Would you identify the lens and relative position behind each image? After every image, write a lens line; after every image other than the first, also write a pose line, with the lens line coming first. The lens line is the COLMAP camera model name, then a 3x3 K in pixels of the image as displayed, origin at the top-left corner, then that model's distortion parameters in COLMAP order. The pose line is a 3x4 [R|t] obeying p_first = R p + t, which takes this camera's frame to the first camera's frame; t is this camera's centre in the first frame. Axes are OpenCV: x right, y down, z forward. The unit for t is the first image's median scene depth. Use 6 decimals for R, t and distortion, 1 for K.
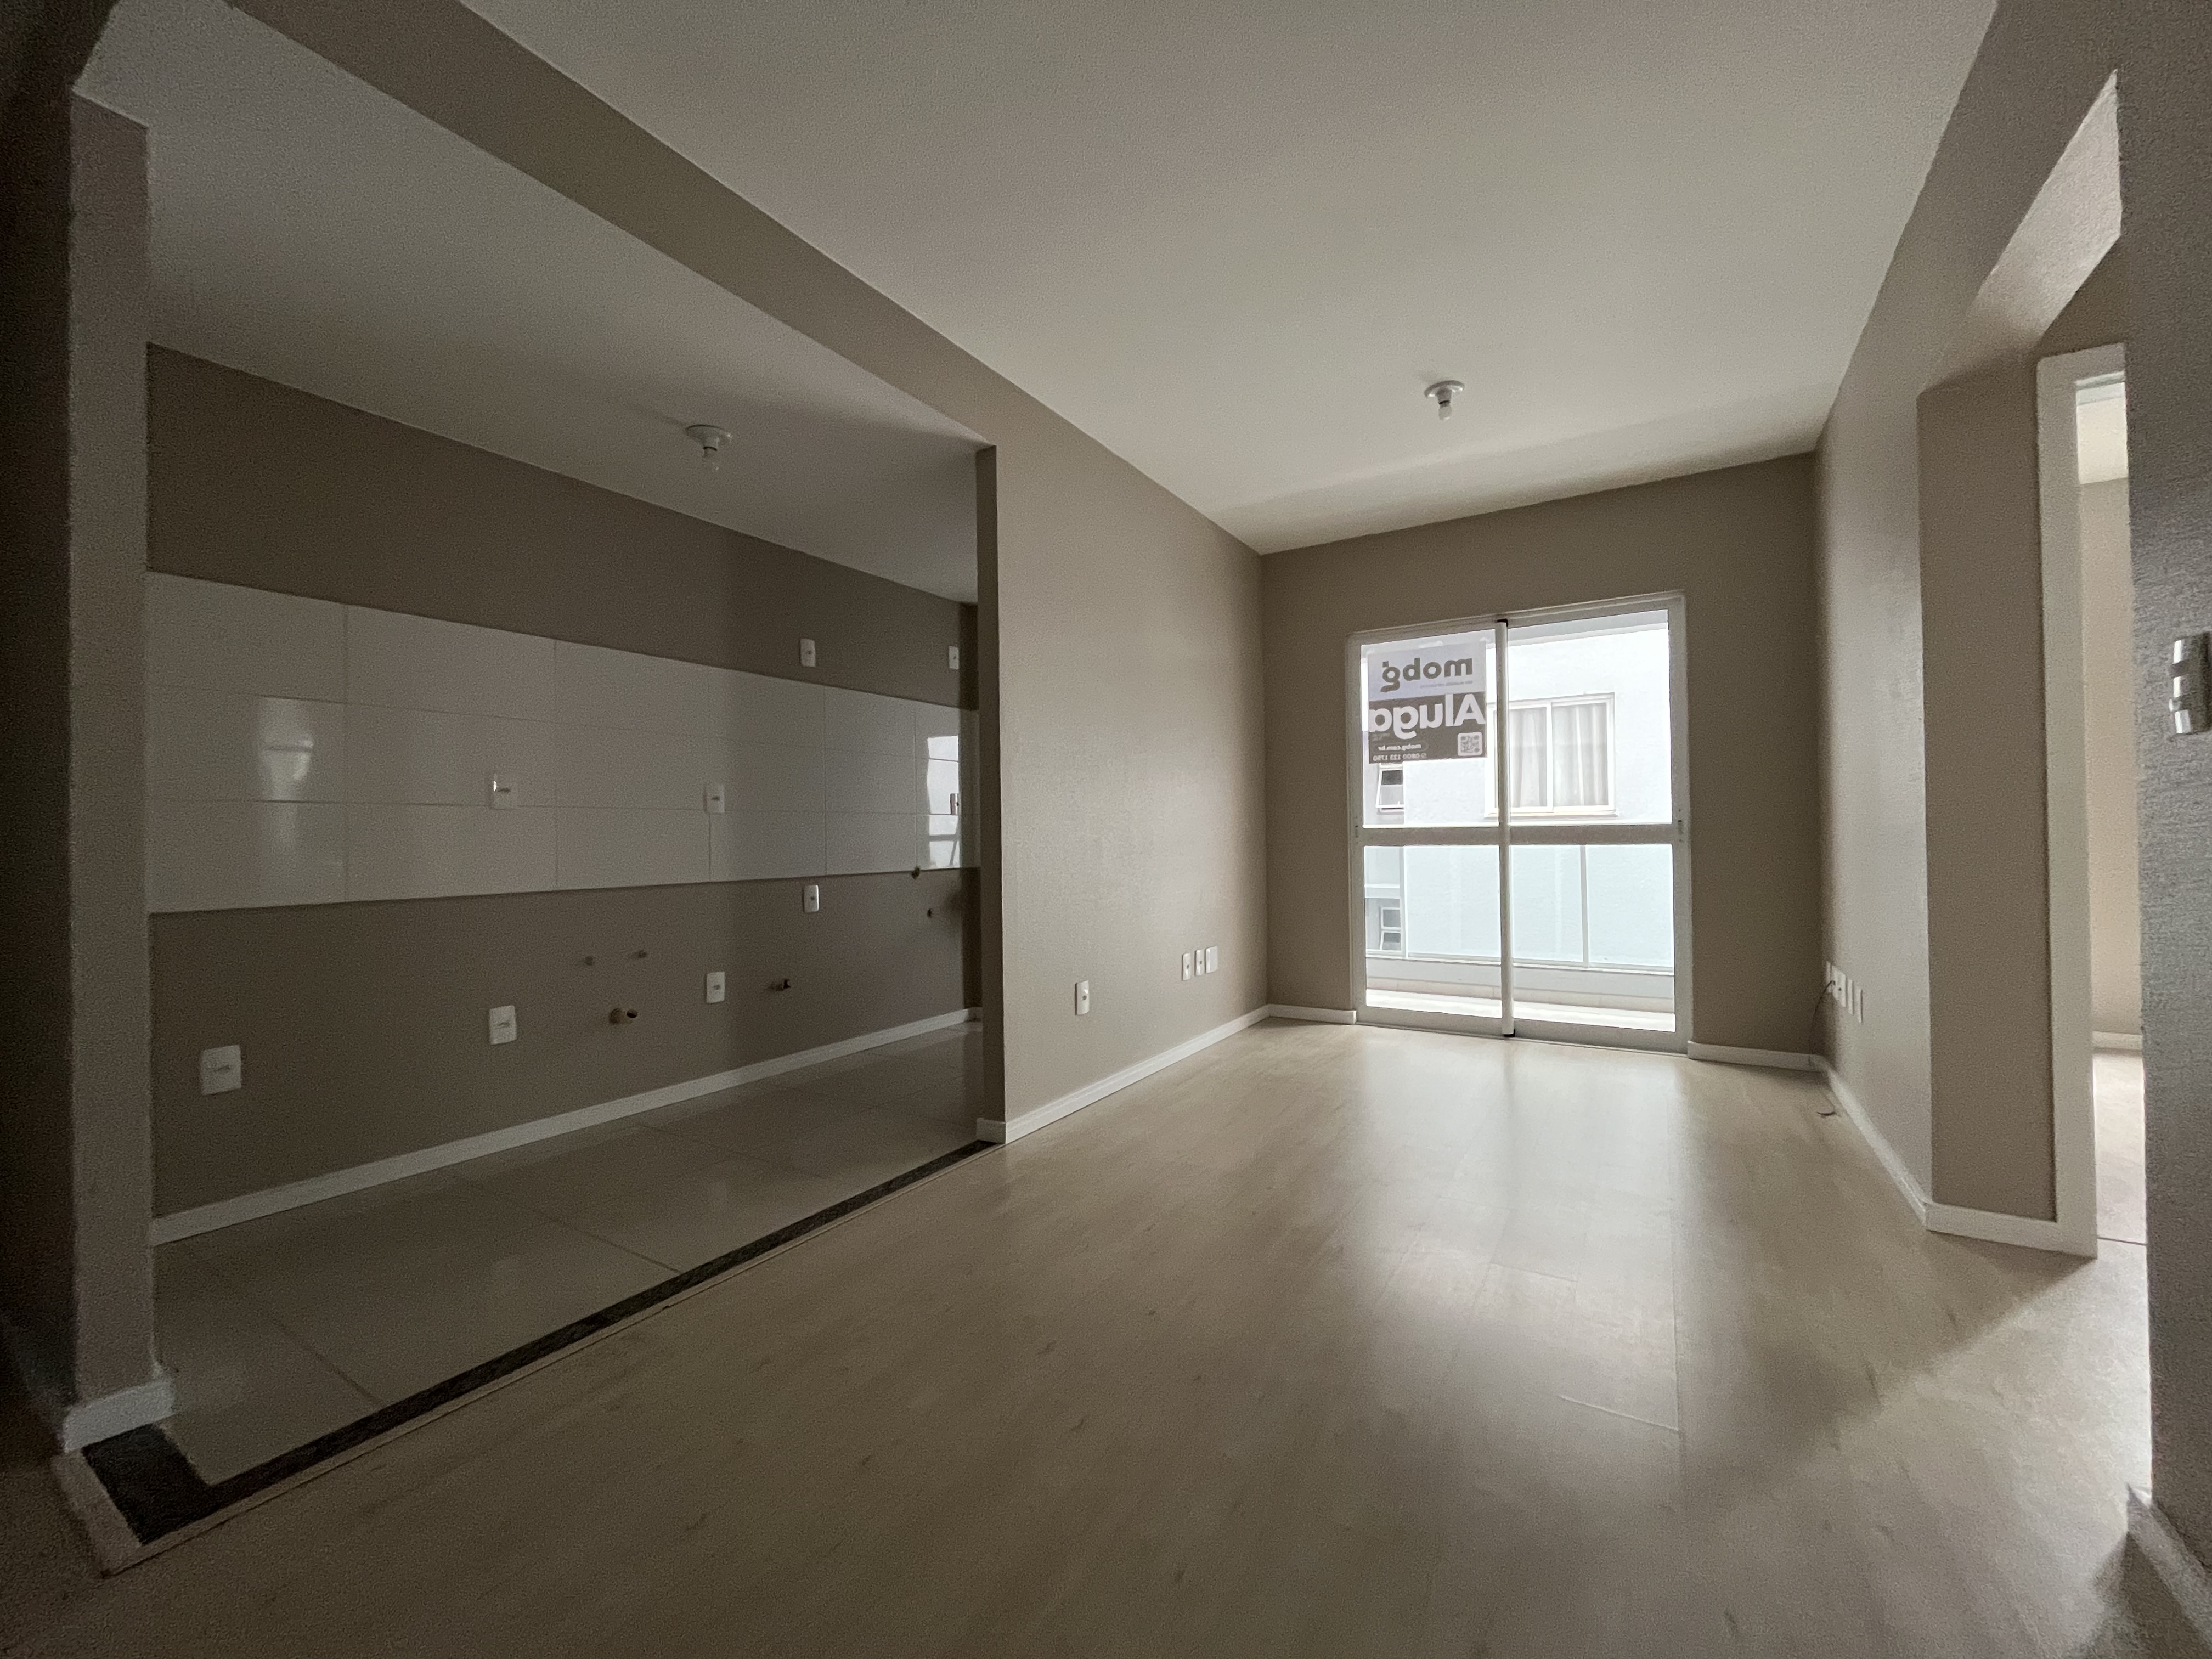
lens RADIAL K [[892.7, 0, 1103.9], [0, 892.7, 829.8], [0, 0, 1]] dist [-0.006091, 0.000929]
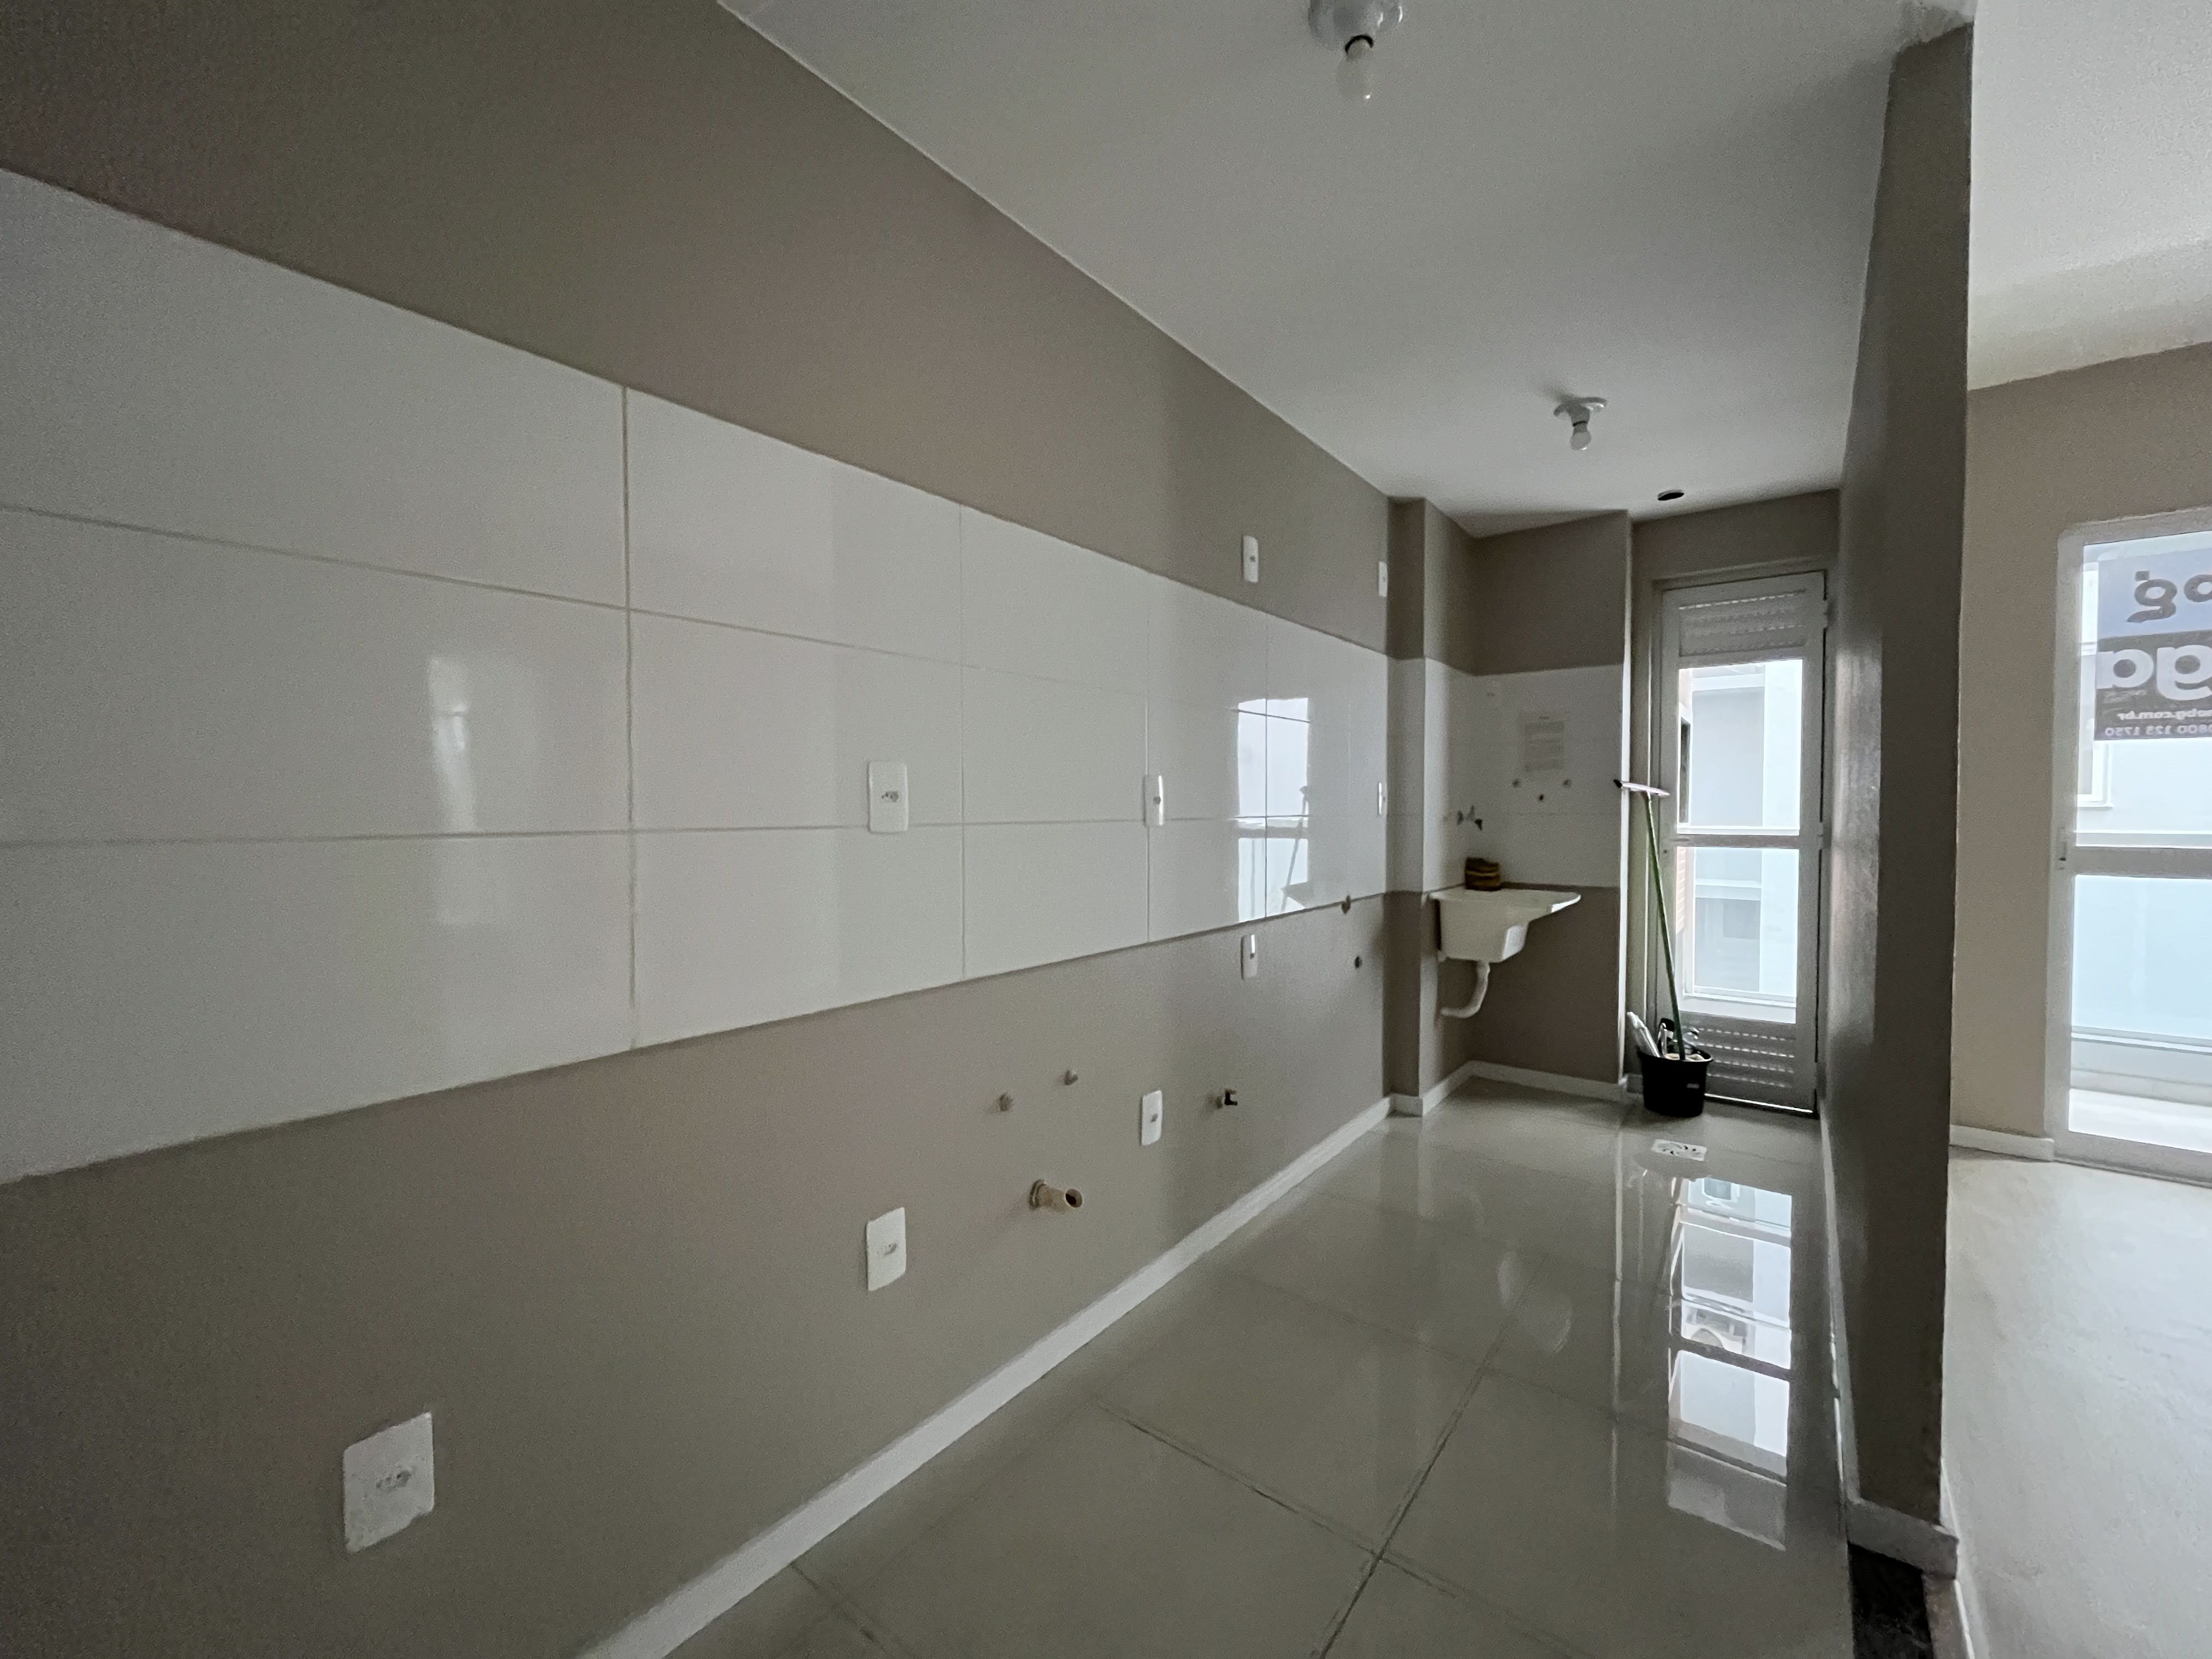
lens RADIAL K [[892.7, 0, 1101.2], [0, 892.7, 828.7], [0, 0, 1]] dist [-0.006091, 0.000929]
pose [[0.993820, 0.014206, -0.110095, -0.327511], [-0.010540, 0.999373, 0.033815, -0.028601], [0.110506, -0.032446, 0.993346, 0.333505]]
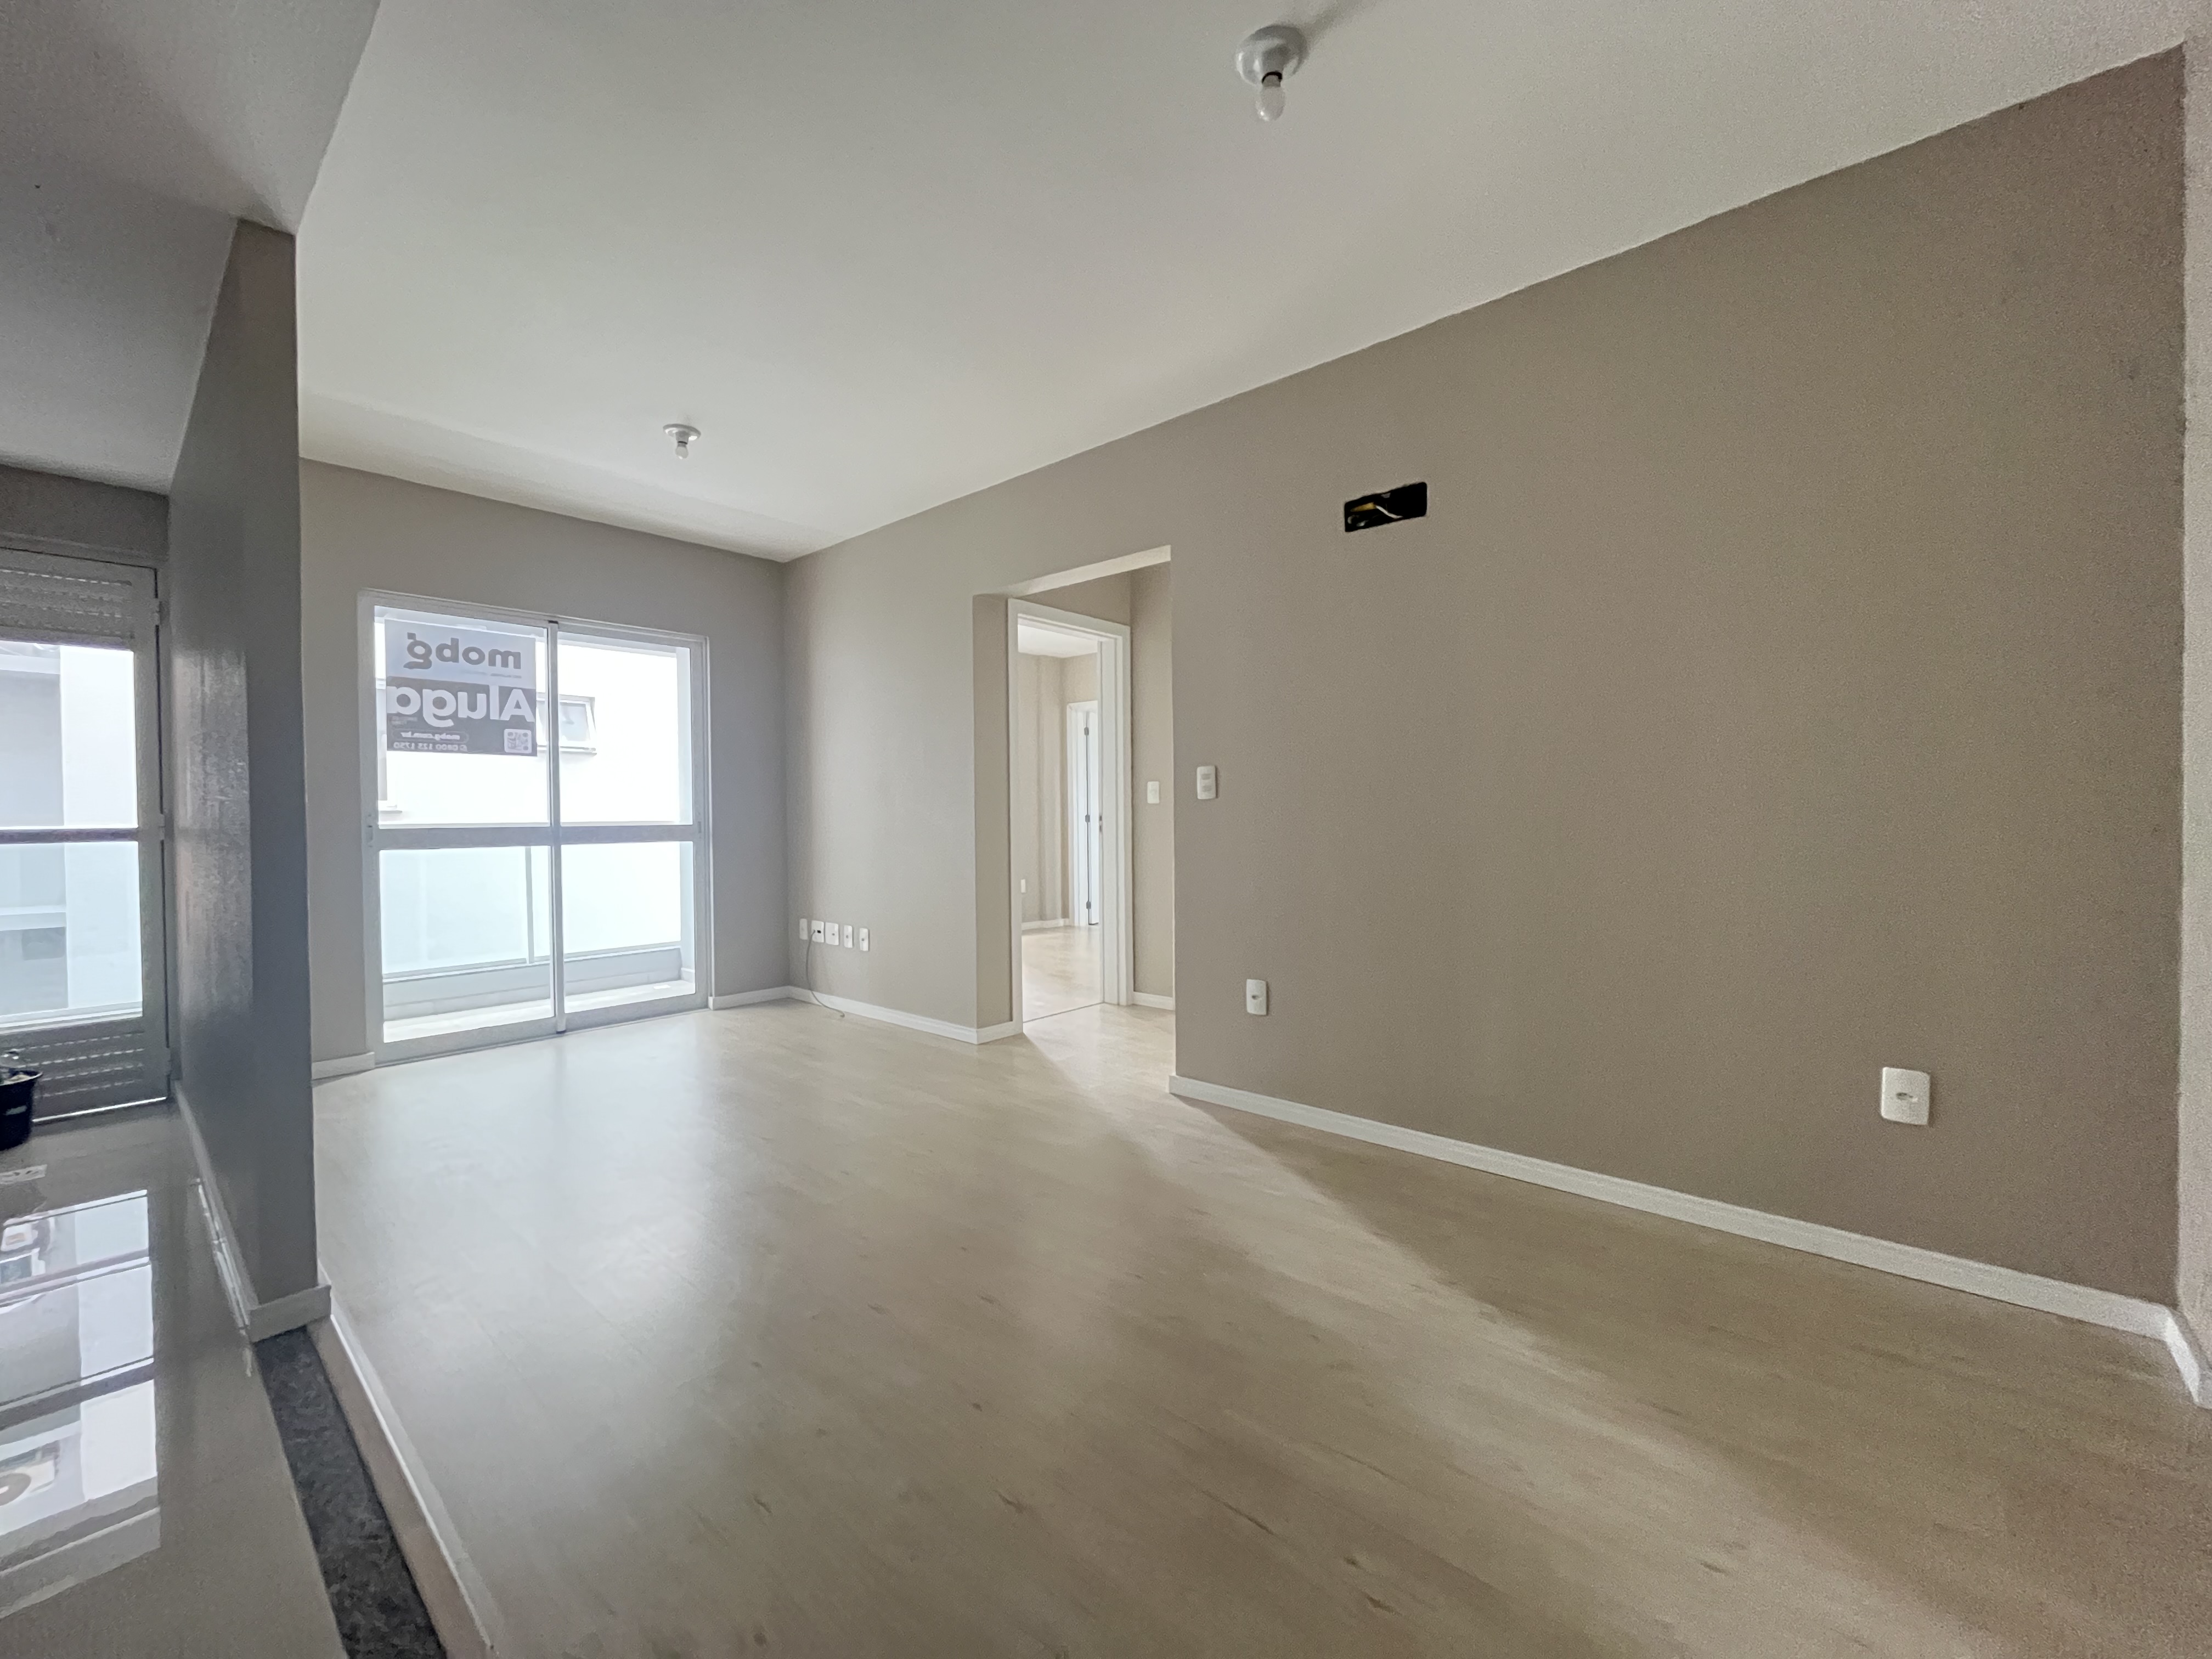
lens RADIAL K [[892.7, 0, 1106.4], [0, 892.7, 827.1], [0, 0, 1]] dist [-0.006091, 0.000929]
pose [[0.162332, -0.003180, 0.986731, -0.433768], [0.001132, 0.999995, 0.003037, -0.004960], [-0.986736, 0.000624, 0.162334, 0.212710]]
